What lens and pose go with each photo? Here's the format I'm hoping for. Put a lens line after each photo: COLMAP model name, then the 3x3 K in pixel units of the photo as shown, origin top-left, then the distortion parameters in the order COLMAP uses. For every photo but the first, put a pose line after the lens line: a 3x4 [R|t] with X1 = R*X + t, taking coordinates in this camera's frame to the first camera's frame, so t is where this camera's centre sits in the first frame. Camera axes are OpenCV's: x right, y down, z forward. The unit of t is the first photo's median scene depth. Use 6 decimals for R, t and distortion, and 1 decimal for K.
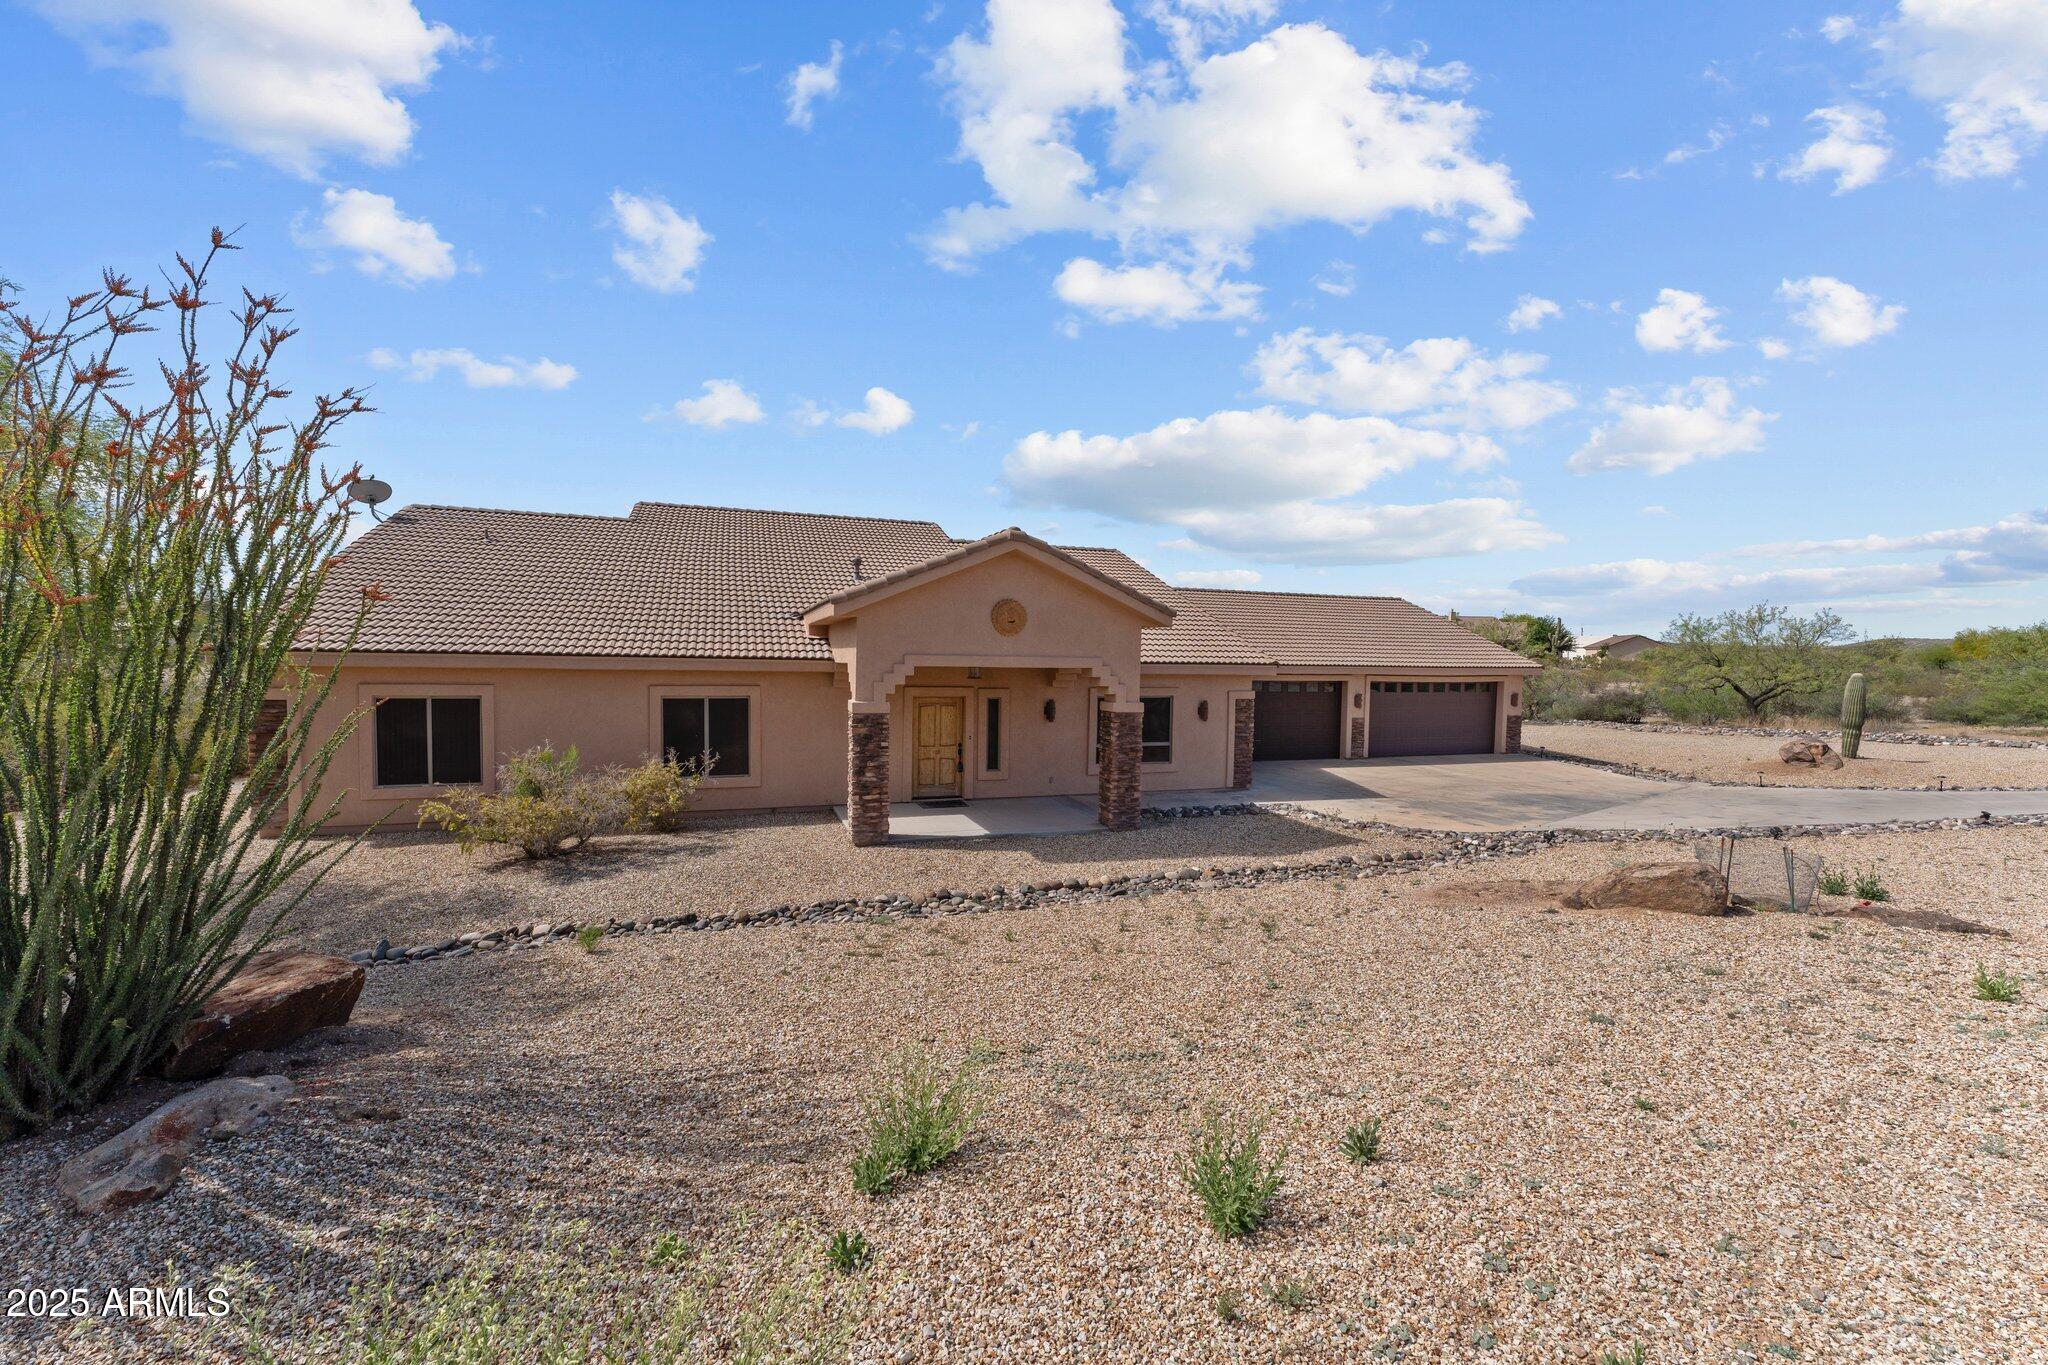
lens RADIAL K [[830.1, 0, 1040.5], [0, 830.1, 696.1], [0, 0, 1]] dist [-0.000663, 0.000133]
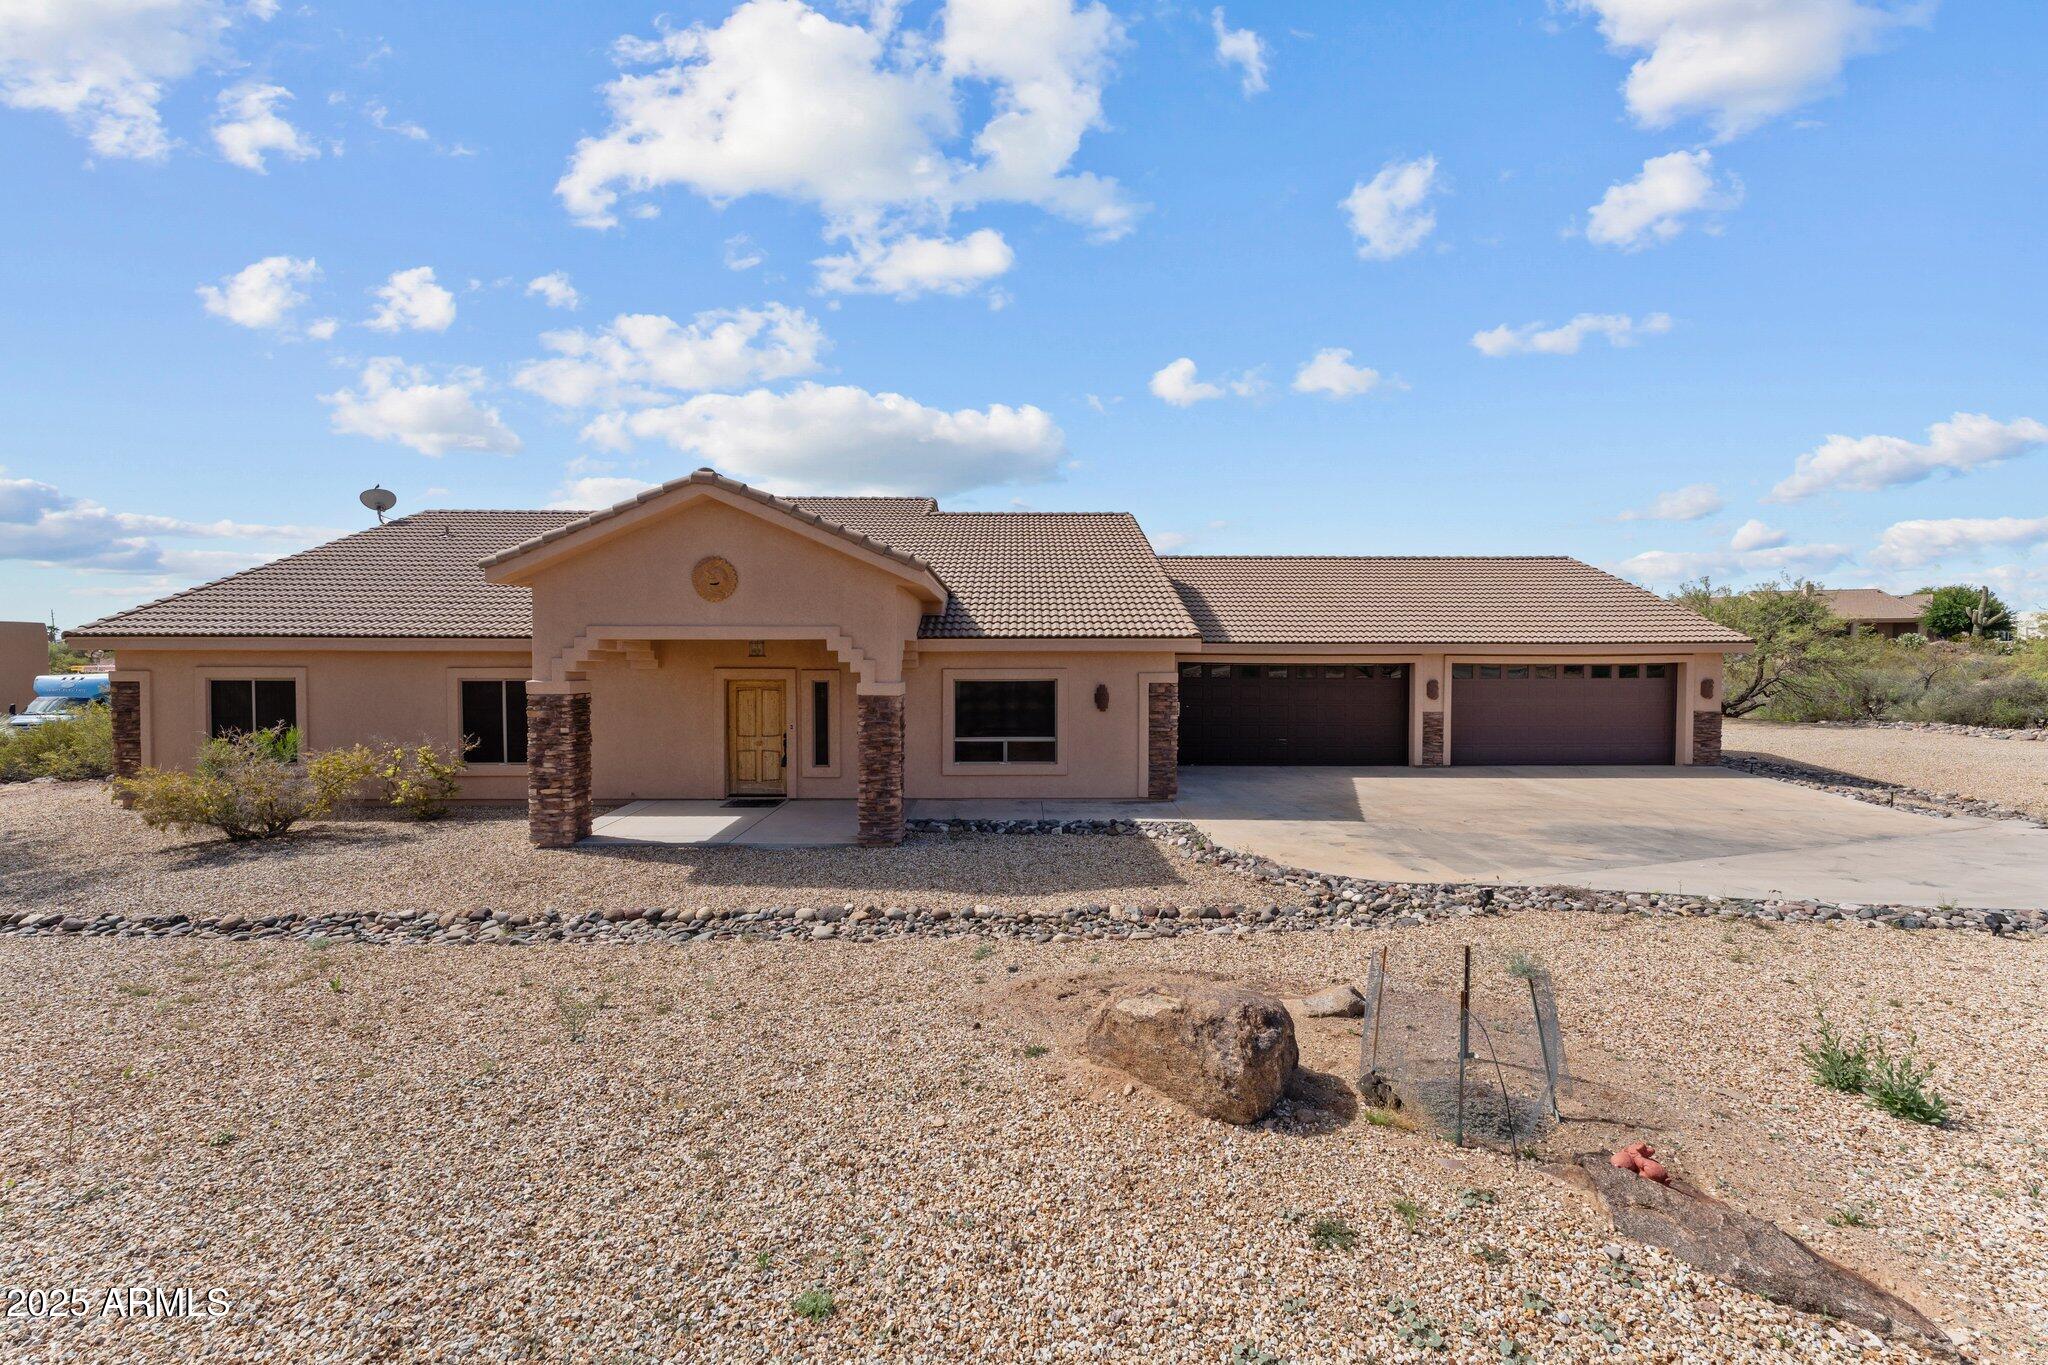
lens RADIAL K [[830.1, 0, 1022.9], [0, 830.1, 678.0], [0, 0, 1]] dist [-0.000663, 0.000133]
pose [[0.947654, -0.005888, -0.319246, 0.413119], [-0.000320, 0.999812, -0.019391, 0.015391], [0.319300, 0.018478, 0.947473, 0.257018]]
